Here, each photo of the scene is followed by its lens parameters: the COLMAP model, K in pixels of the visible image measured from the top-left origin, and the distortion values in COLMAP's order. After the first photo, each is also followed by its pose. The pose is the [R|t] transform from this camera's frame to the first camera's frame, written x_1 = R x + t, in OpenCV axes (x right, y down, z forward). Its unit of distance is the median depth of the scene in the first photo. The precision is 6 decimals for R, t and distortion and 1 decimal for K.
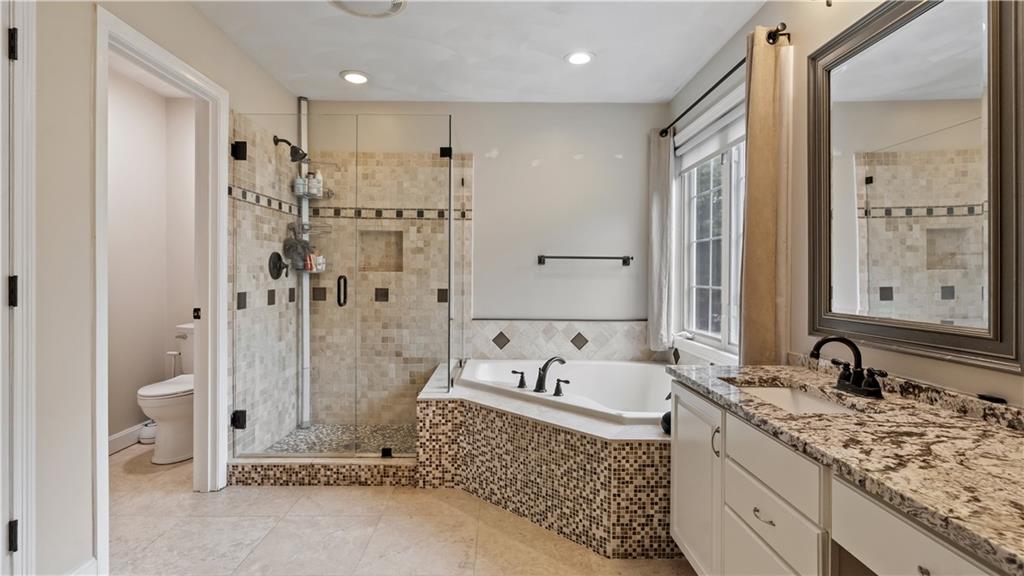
lens RADIAL K [[489.4, 0, 501.3], [0, 489.4, 275.8], [0, 0, 1]] dist [0.000682, 0.000038]
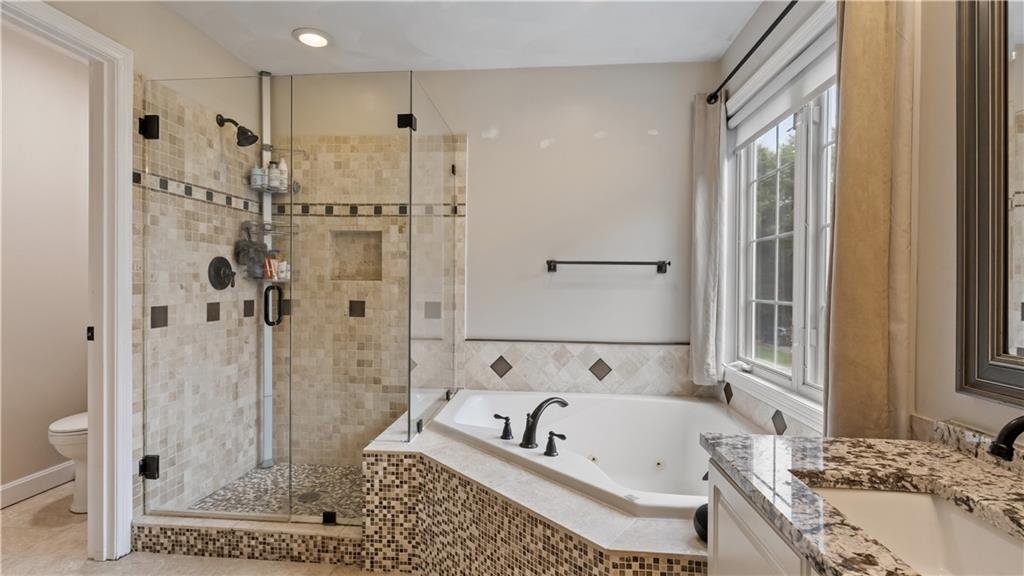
lens RADIAL K [[495.0, 0, 502.1], [0, 495.0, 287.5], [0, 0, 1]] dist [0.001713, 0.000351]
pose [[0.994984, 0.002219, -0.100012, 0.107869], [-0.001761, 0.999988, 0.004668, -0.001598], [0.100021, -0.004468, 0.994975, 0.255912]]
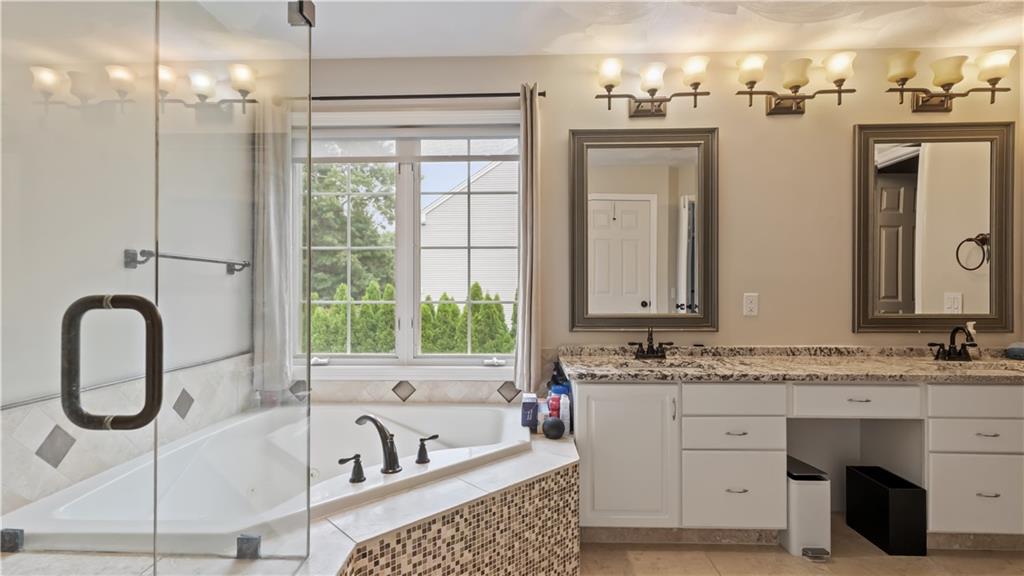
lens RADIAL K [[495.0, 0, 502.1], [0, 495.0, 287.5], [0, 0, 1]] dist [0.001713, 0.000351]
pose [[0.039990, -0.002563, 0.999197, -0.537345], [0.002373, 0.999994, 0.002470, -0.004962], [-0.999197, 0.002272, 0.039996, 0.790266]]
